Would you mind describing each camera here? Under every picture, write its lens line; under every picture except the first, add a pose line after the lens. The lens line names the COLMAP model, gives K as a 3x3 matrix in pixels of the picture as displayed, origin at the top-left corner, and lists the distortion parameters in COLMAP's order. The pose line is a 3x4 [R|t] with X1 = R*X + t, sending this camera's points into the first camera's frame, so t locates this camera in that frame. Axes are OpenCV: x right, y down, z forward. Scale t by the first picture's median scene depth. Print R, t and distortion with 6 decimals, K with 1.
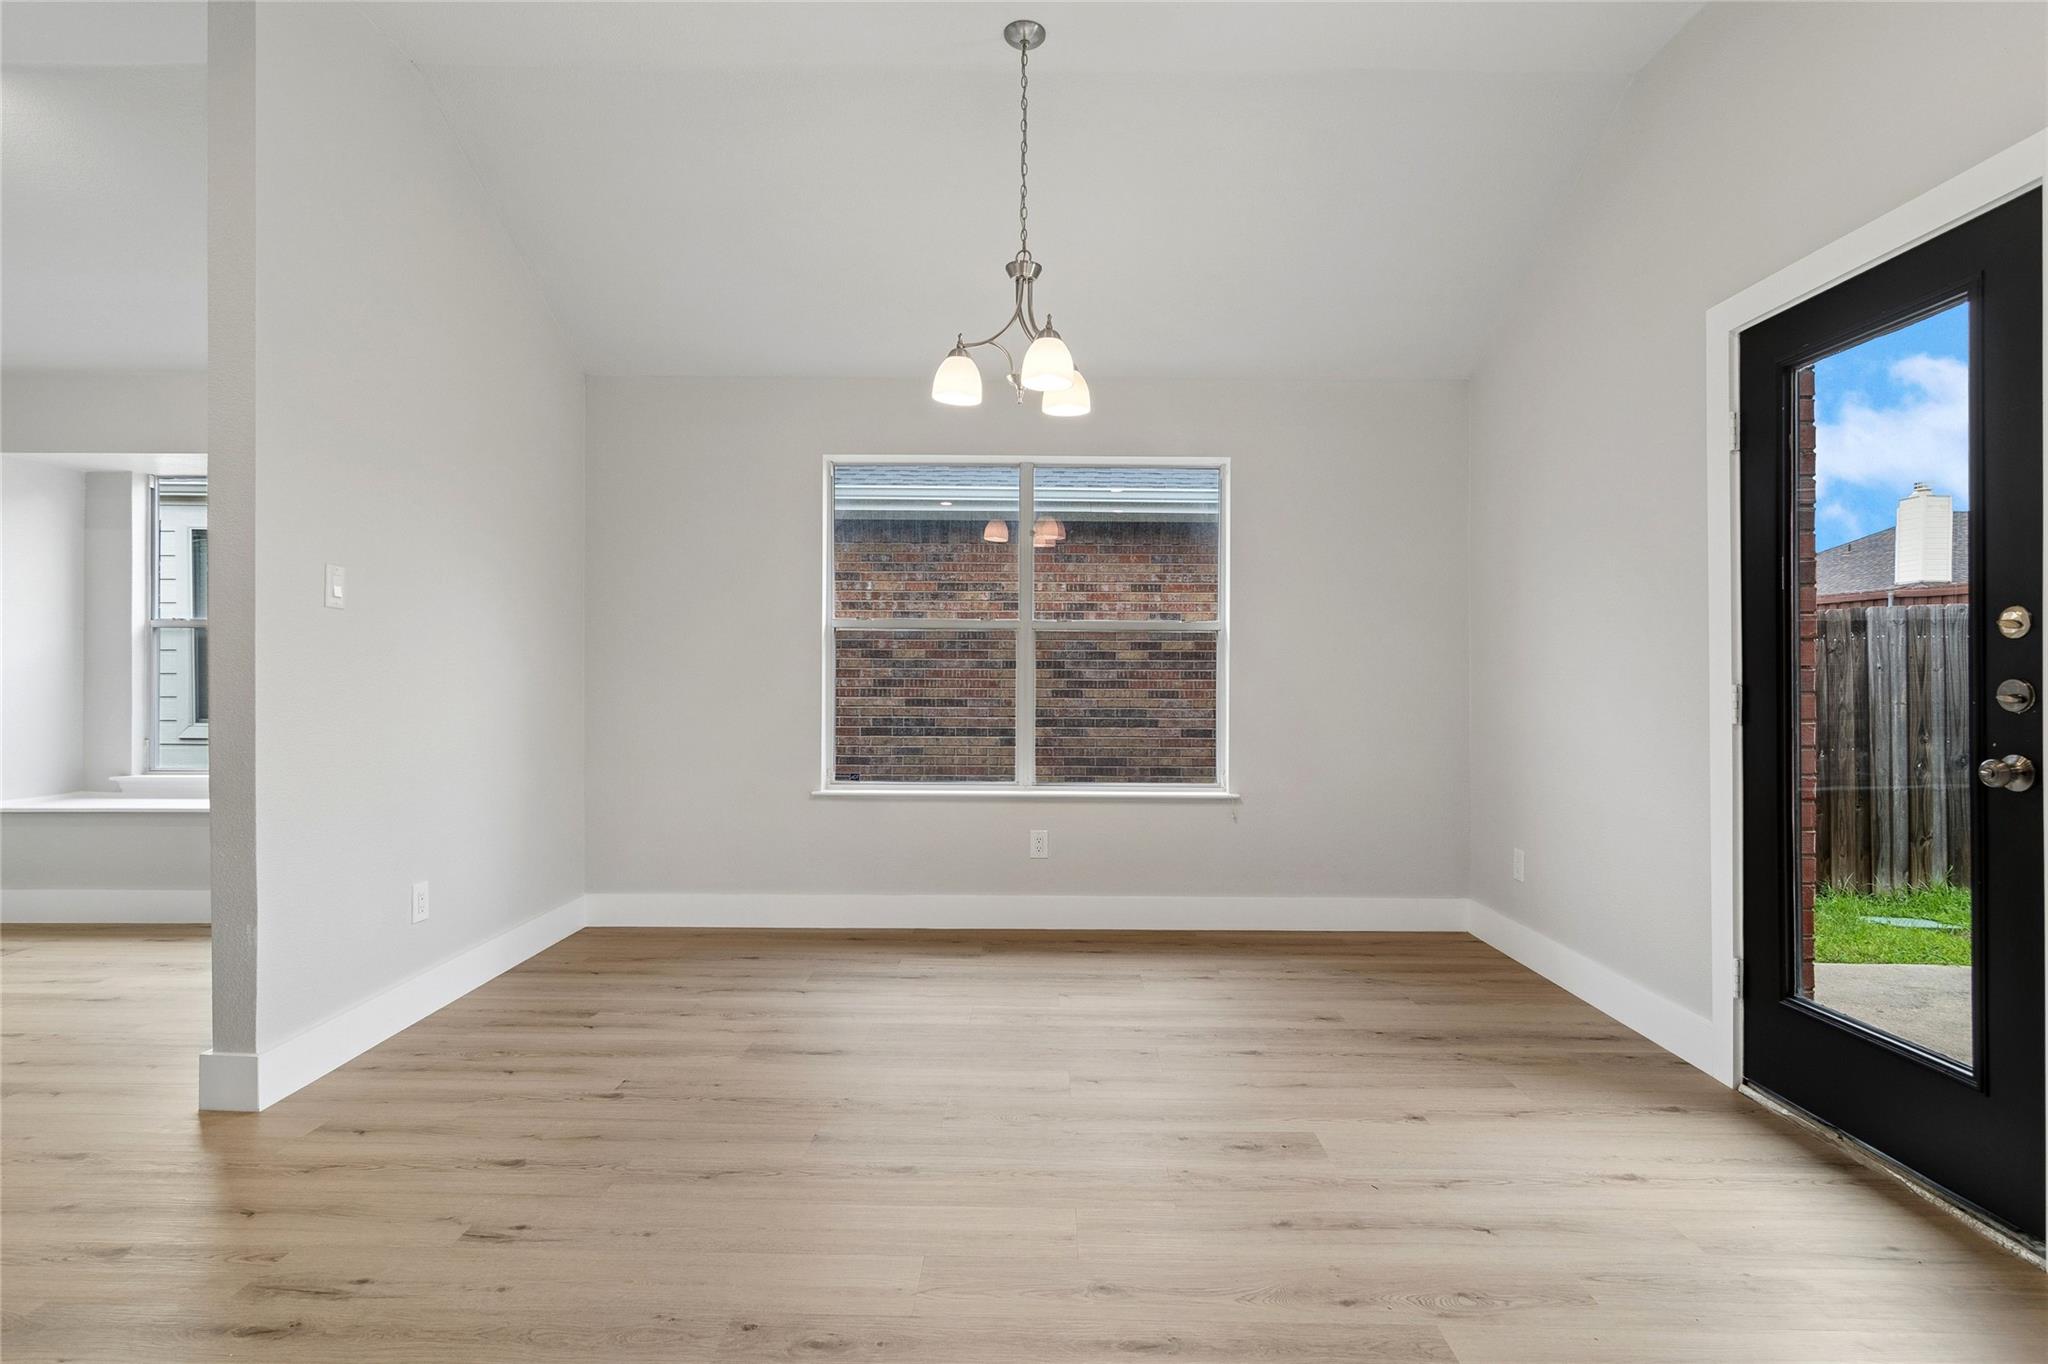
lens RADIAL K [[975.5, 0, 1024.2], [0, 975.5, 680.8], [0, 0, 1]] dist [-0.001492, 0.001882]
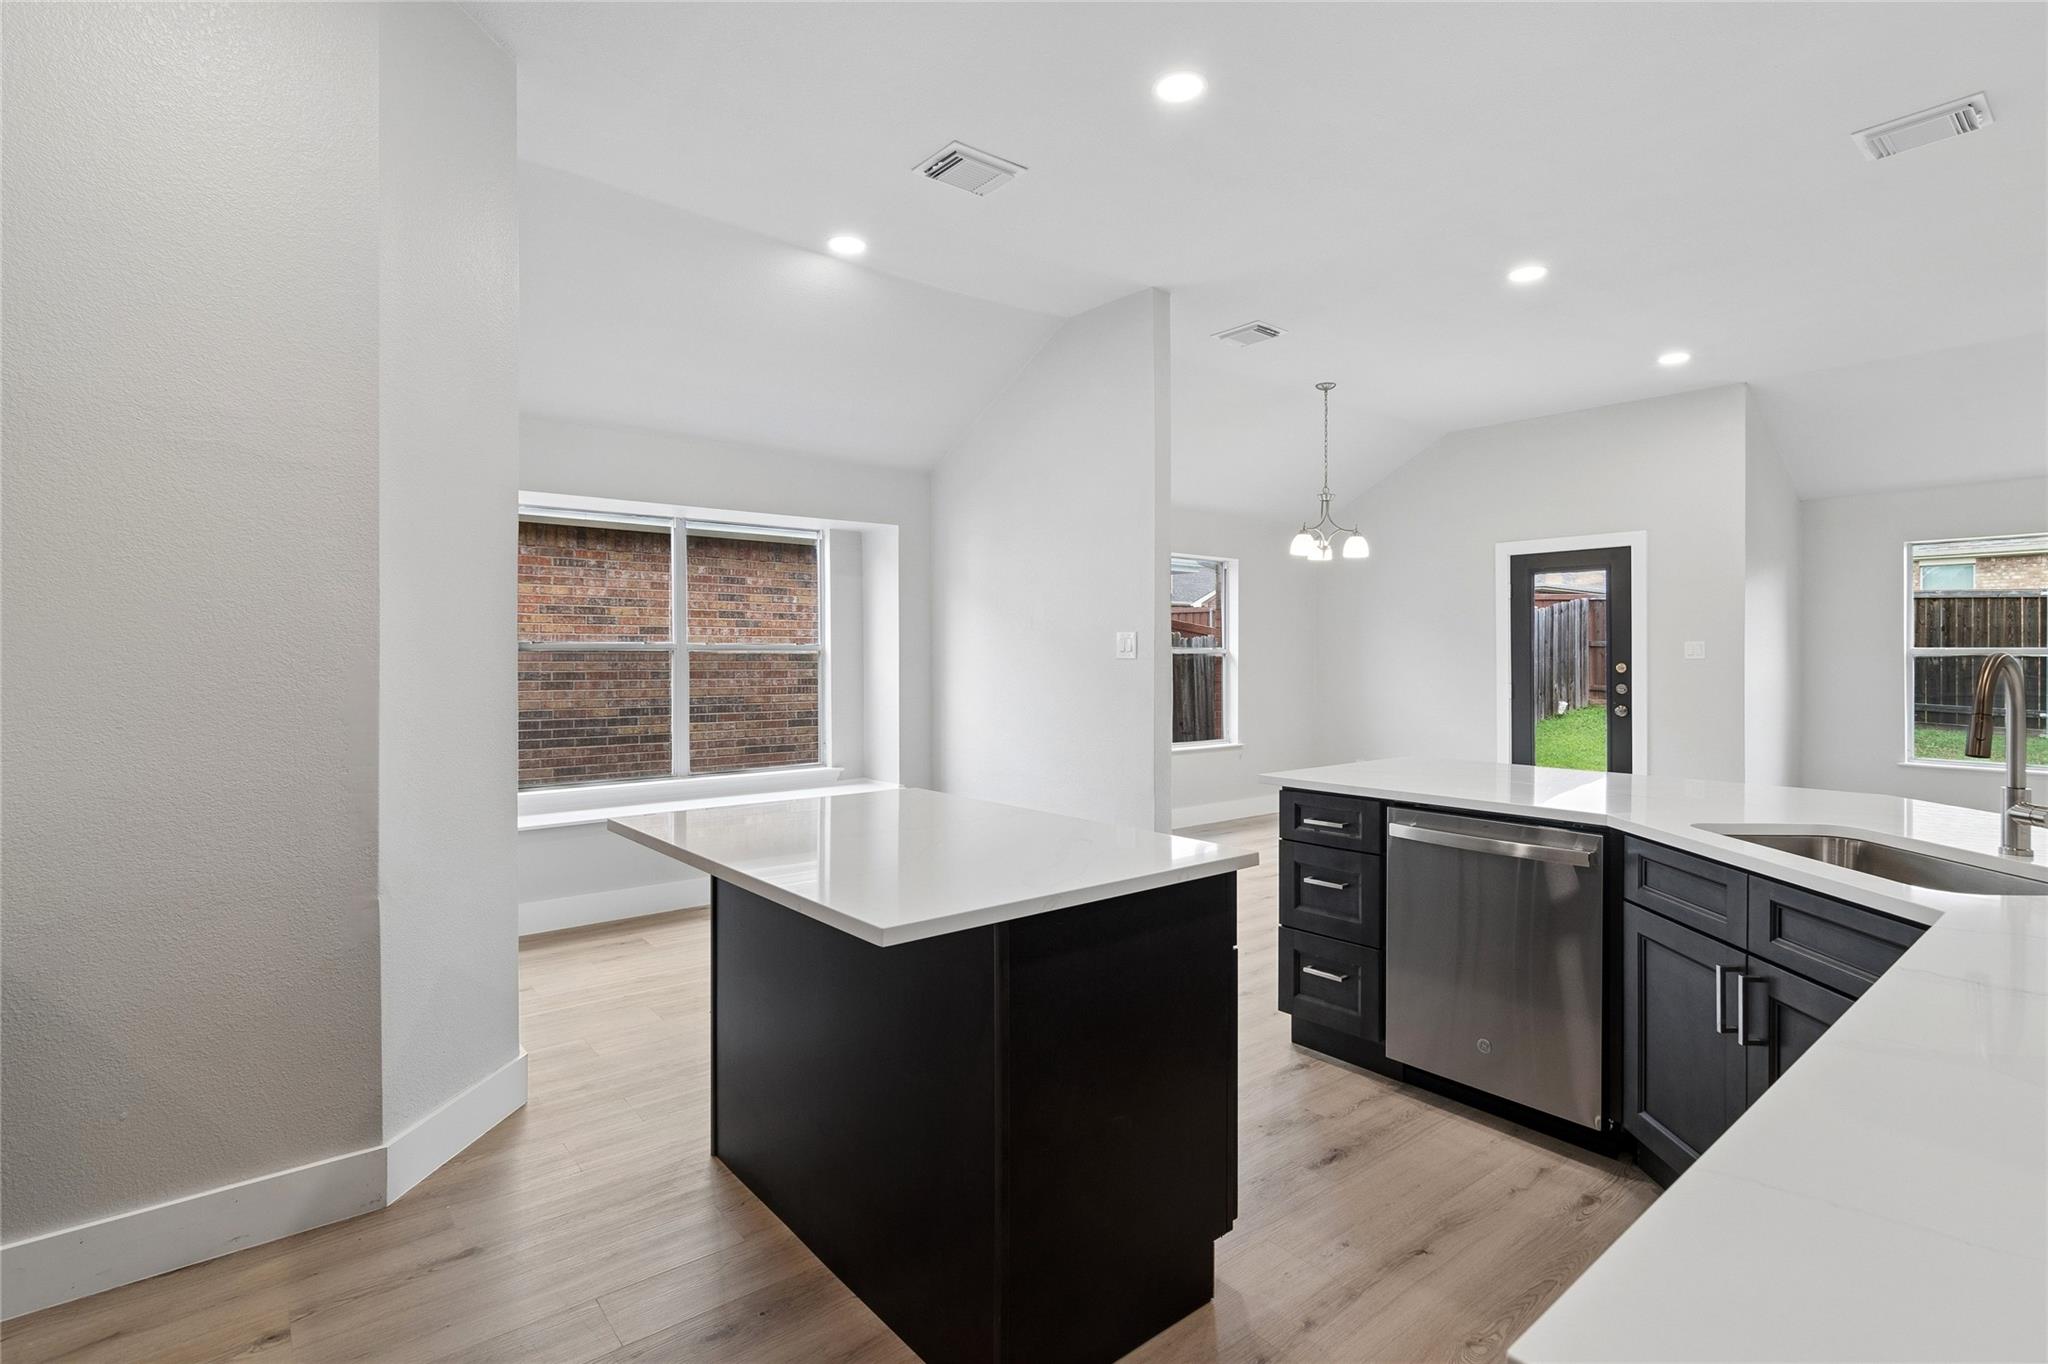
lens RADIAL K [[975.5, 0, 1012.7], [0, 975.5, 666.1], [0, 0, 1]] dist [-0.001492, 0.001882]
pose [[0.775992, -0.012018, 0.630628, -1.228930], [0.005760, 0.999912, 0.011967, -0.052084], [-0.630717, -0.005654, 0.775993, -0.141865]]
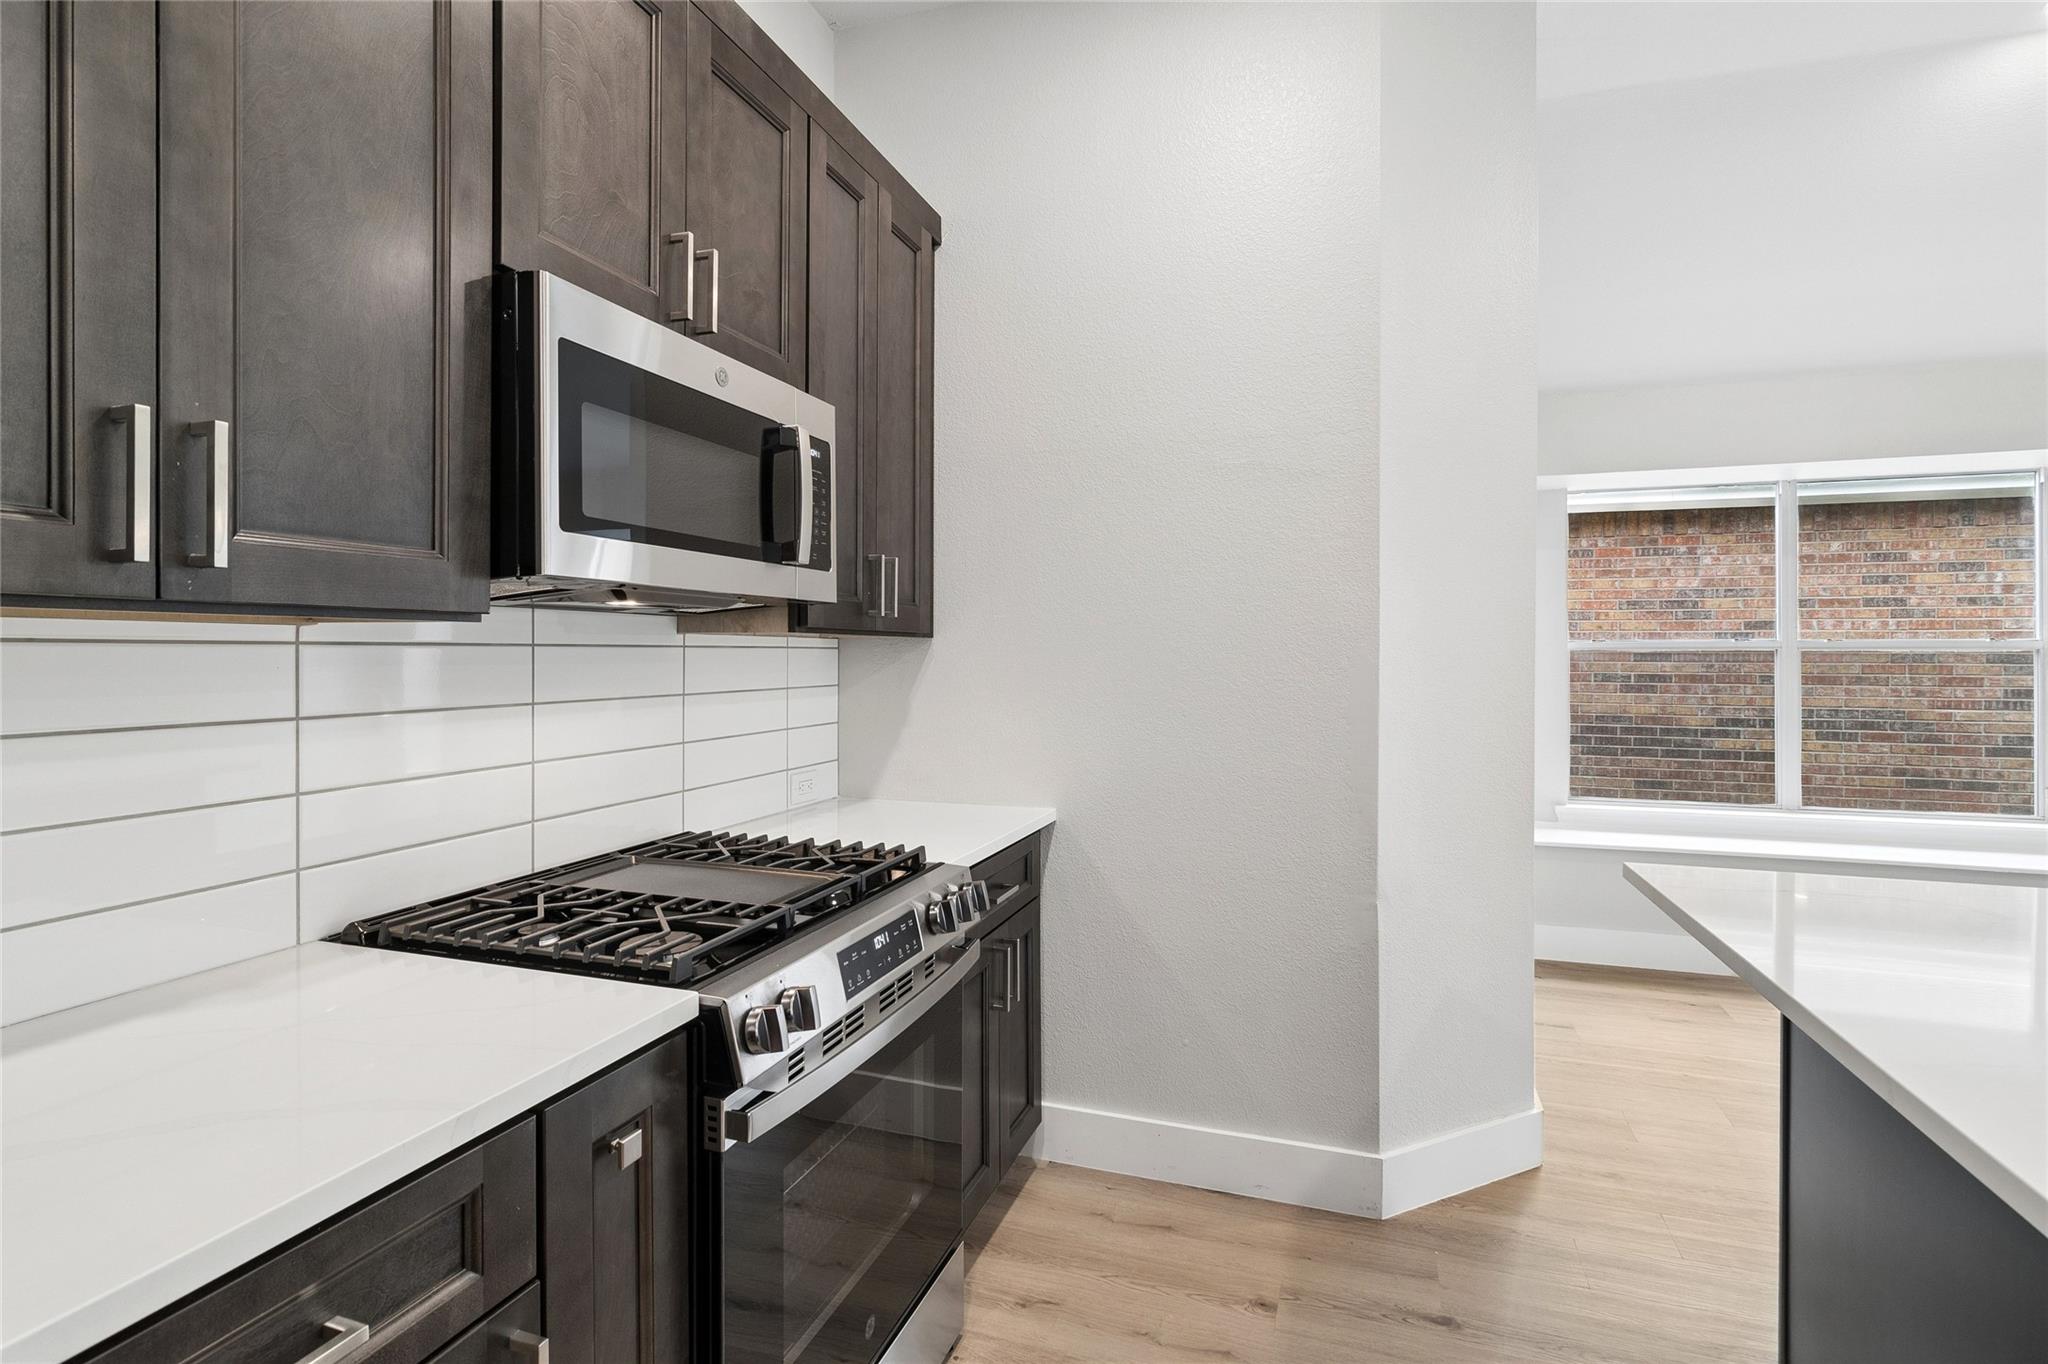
lens RADIAL K [[975.5, 0, 1051.9], [0, 975.5, 656.2], [0, 0, 1]] dist [-0.001492, 0.001882]
pose [[0.950421, -0.002298, -0.310958, -1.174736], [0.001814, 0.999997, -0.001846, -0.052337], [0.310961, 0.001190, 0.950422, -0.074069]]
